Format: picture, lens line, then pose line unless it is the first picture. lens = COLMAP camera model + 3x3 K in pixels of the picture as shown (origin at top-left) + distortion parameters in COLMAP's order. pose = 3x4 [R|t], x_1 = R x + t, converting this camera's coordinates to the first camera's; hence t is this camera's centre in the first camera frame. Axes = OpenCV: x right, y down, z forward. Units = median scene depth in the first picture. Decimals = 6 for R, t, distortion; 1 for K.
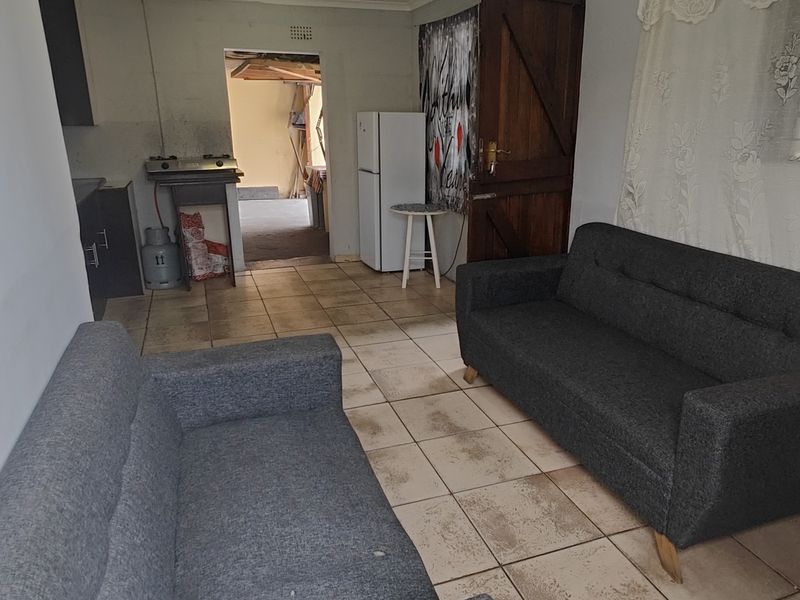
lens RADIAL K [[600.6, 0, 396.7], [0, 600.6, 296.3], [0, 0, 1]] dist [0.012229, -0.009660]
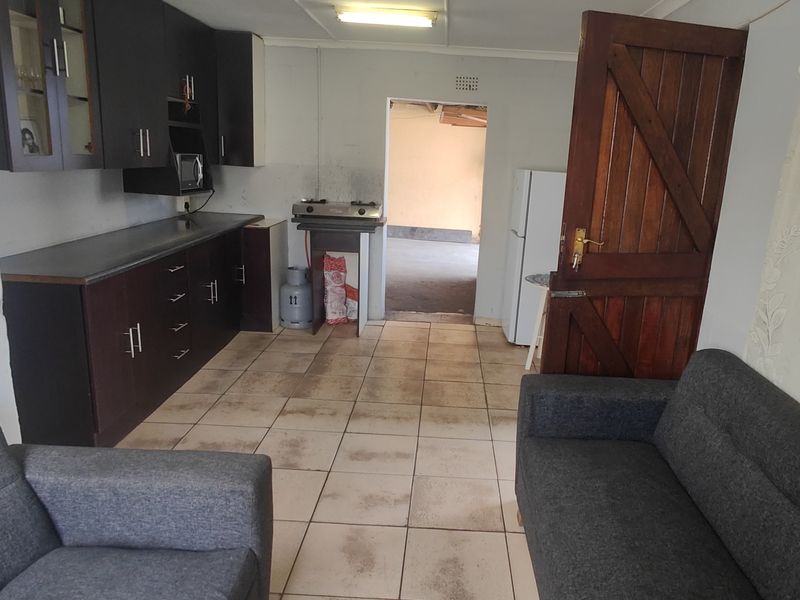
lens RADIAL K [[600.6, 0, 403.7], [0, 600.6, 303.2], [0, 0, 1]] dist [0.012229, -0.009660]
pose [[0.938000, 0.134576, -0.319445, 0.124052], [-0.152558, 0.987782, -0.031829, -0.060879], [0.311258, 0.078590, 0.947070, 0.118939]]
